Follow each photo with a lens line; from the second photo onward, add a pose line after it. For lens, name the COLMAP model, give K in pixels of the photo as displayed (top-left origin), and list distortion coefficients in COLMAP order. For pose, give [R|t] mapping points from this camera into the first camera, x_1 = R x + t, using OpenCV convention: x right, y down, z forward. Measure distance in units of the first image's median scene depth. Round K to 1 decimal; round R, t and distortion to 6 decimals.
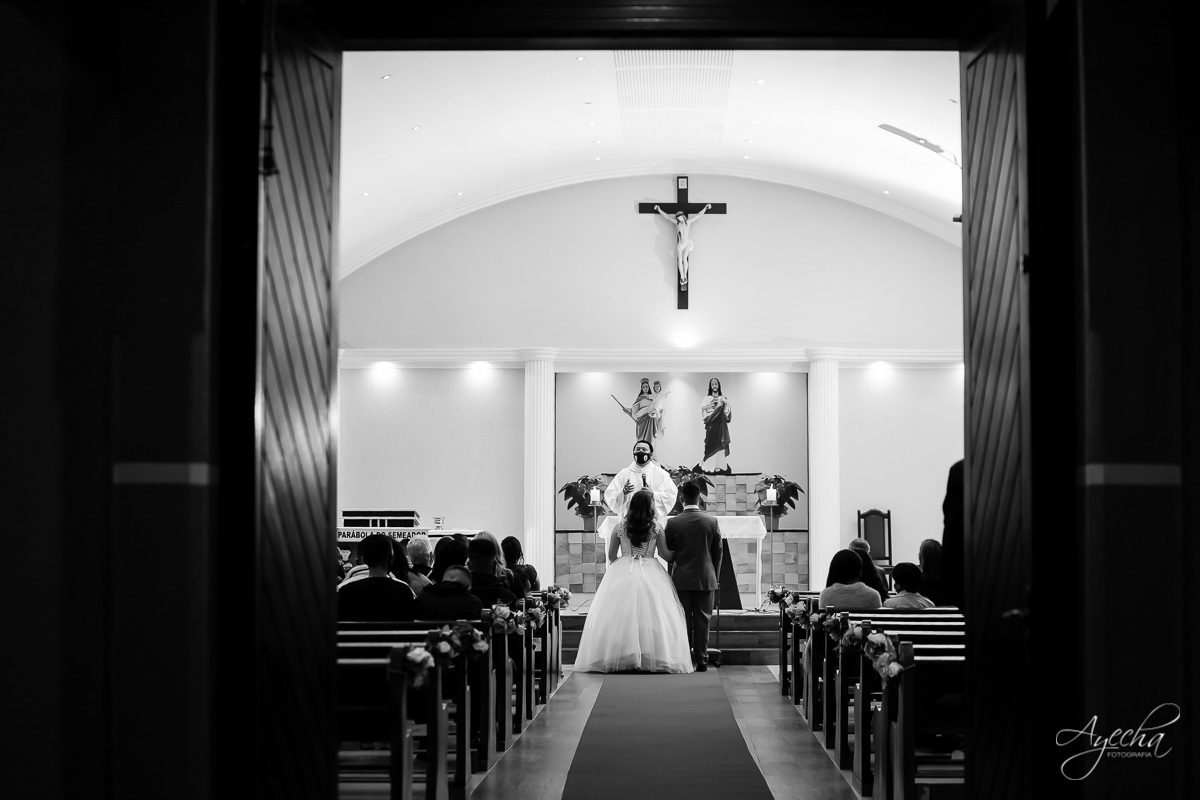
lens RADIAL K [[2269.0, 0, 600.0], [0, 2269.0, 400.0], [0, 0, 1]] dist [-0.059409, -0.025804]
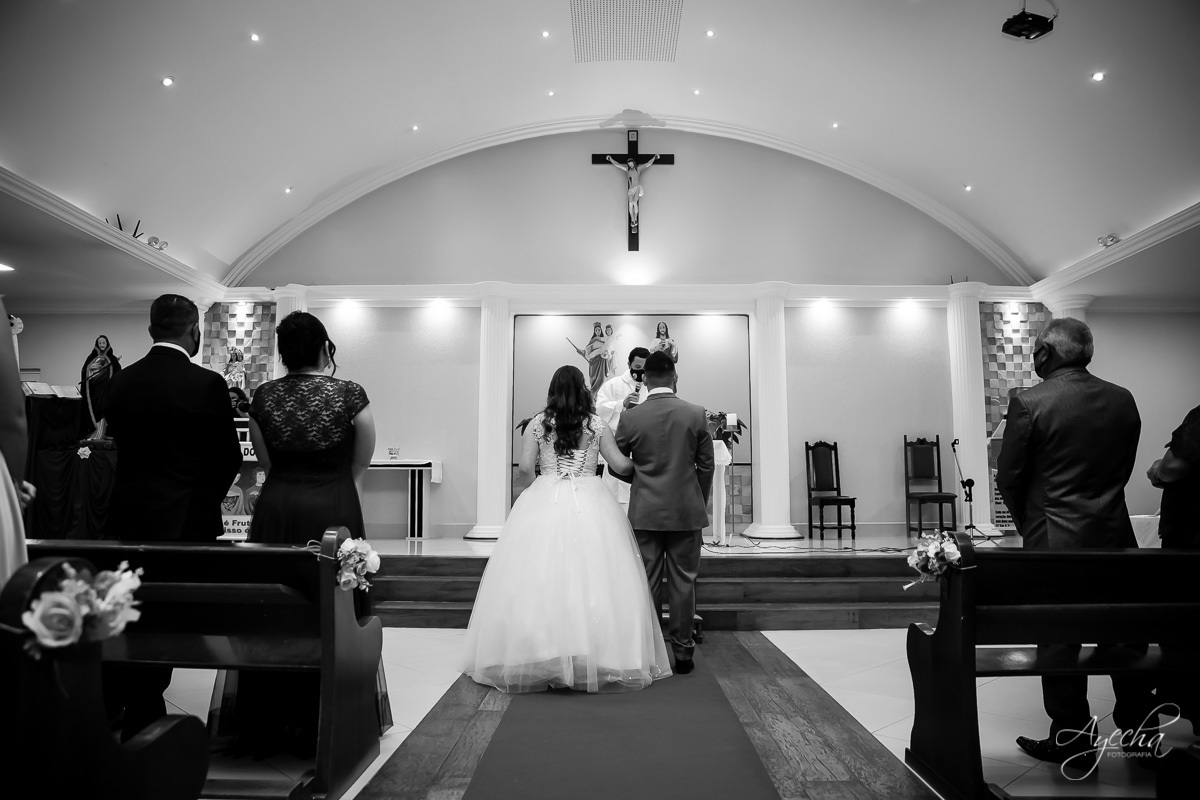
lens RADIAL K [[823.6, 0, 600.0], [0, 823.6, 400.0], [0, 0, 1]] dist [-0.071328, 0.003007]
pose [[0.999932, 0.002152, 0.011474, 0.016680], [-0.001541, 0.998591, -0.053038, 0.048189], [-0.011572, 0.053017, 0.998527, 0.615891]]
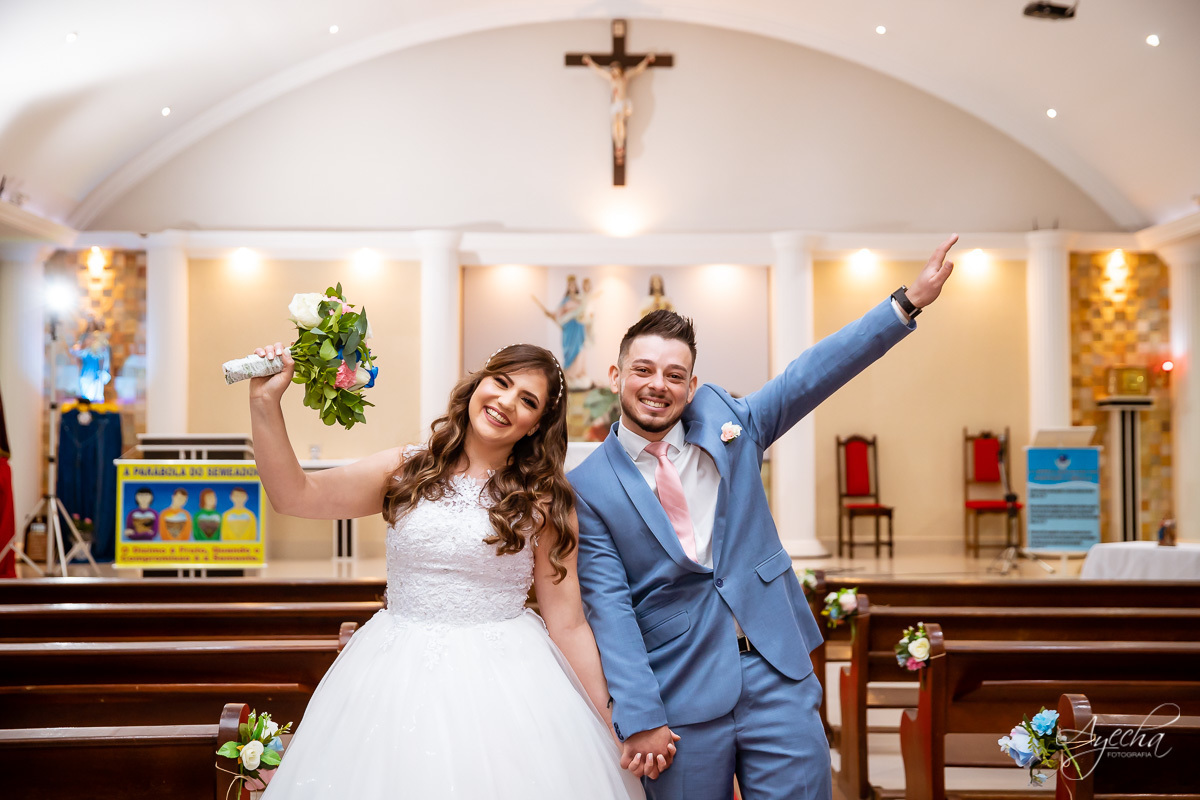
lens RADIAL K [[1596.5, 0, 608.8], [0, 1596.5, 401.3], [0, 0, 1]] dist [0.085750, -0.018089]
pose [[0.998916, -0.000127, 0.046555, 0.006321], [-0.001126, 0.999638, 0.026873, 0.020650], [-0.046542, -0.026896, 0.998554, 0.424997]]
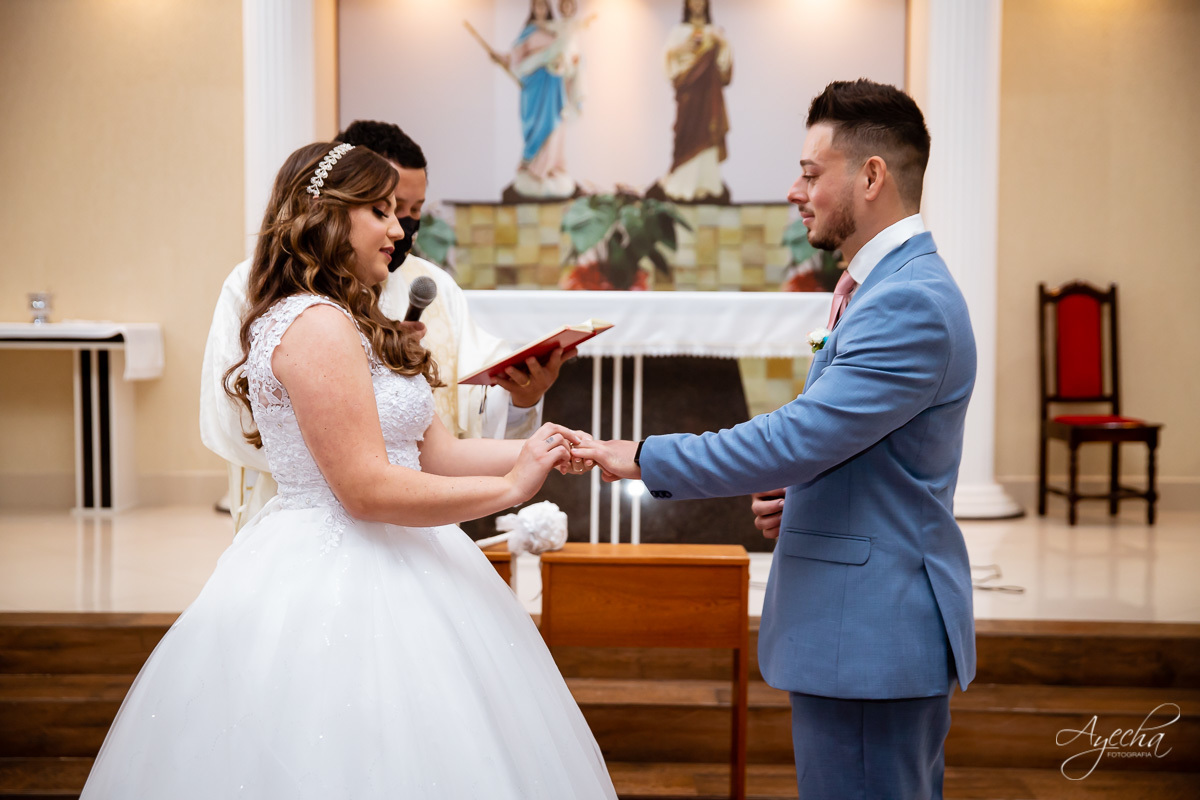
lens RADIAL K [[1513.8, 0, 600.0], [0, 1513.8, 400.0], [0, 0, 1]] dist [0.069221, -0.030341]
pose [[0.999986, 0.004282, 0.003029, 0.031274], [-0.004597, 0.993608, 0.112793, 0.037668], [-0.002527, -0.112805, 0.993614, 0.700325]]
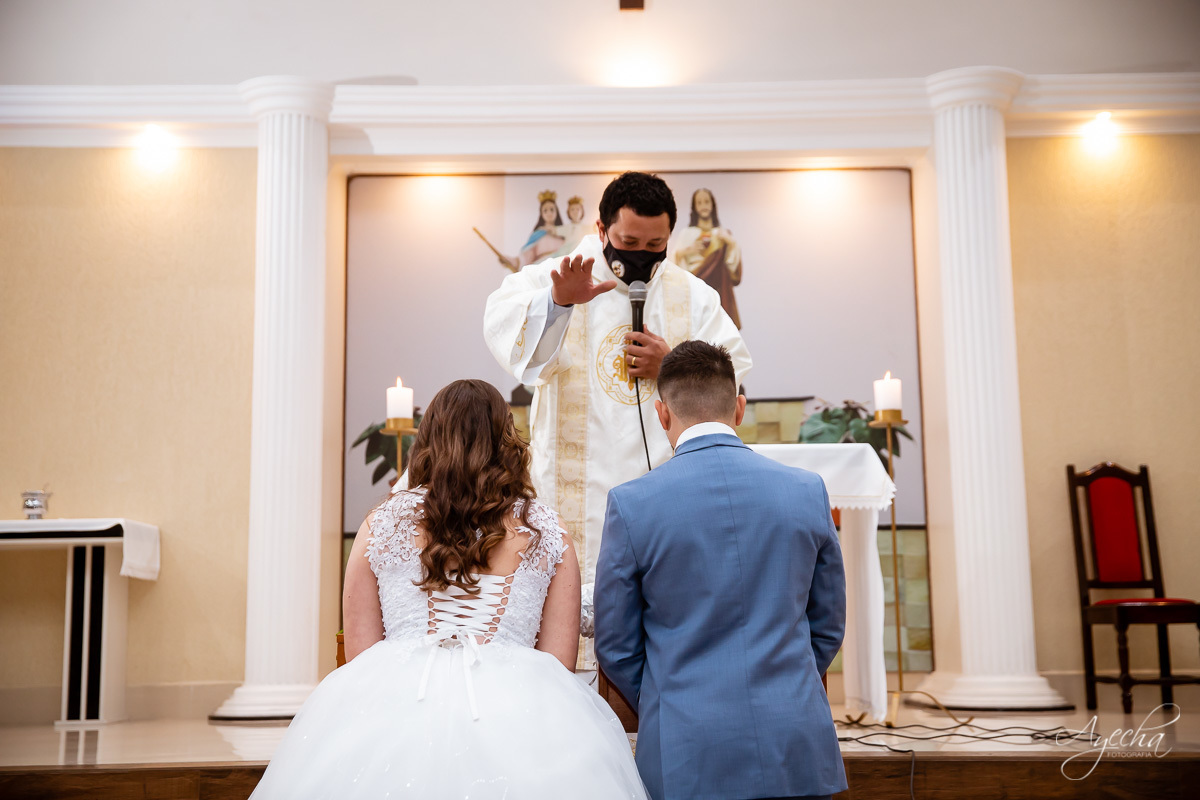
lens RADIAL K [[1513.8, 0, 600.0], [0, 1513.8, 400.0], [0, 0, 1]] dist [0.069221, -0.030341]
pose [[0.999763, -0.009568, 0.019563, 0.023996], [0.011332, 0.995682, -0.092131, 0.059582], [-0.018597, 0.092331, 0.995555, 0.709312]]
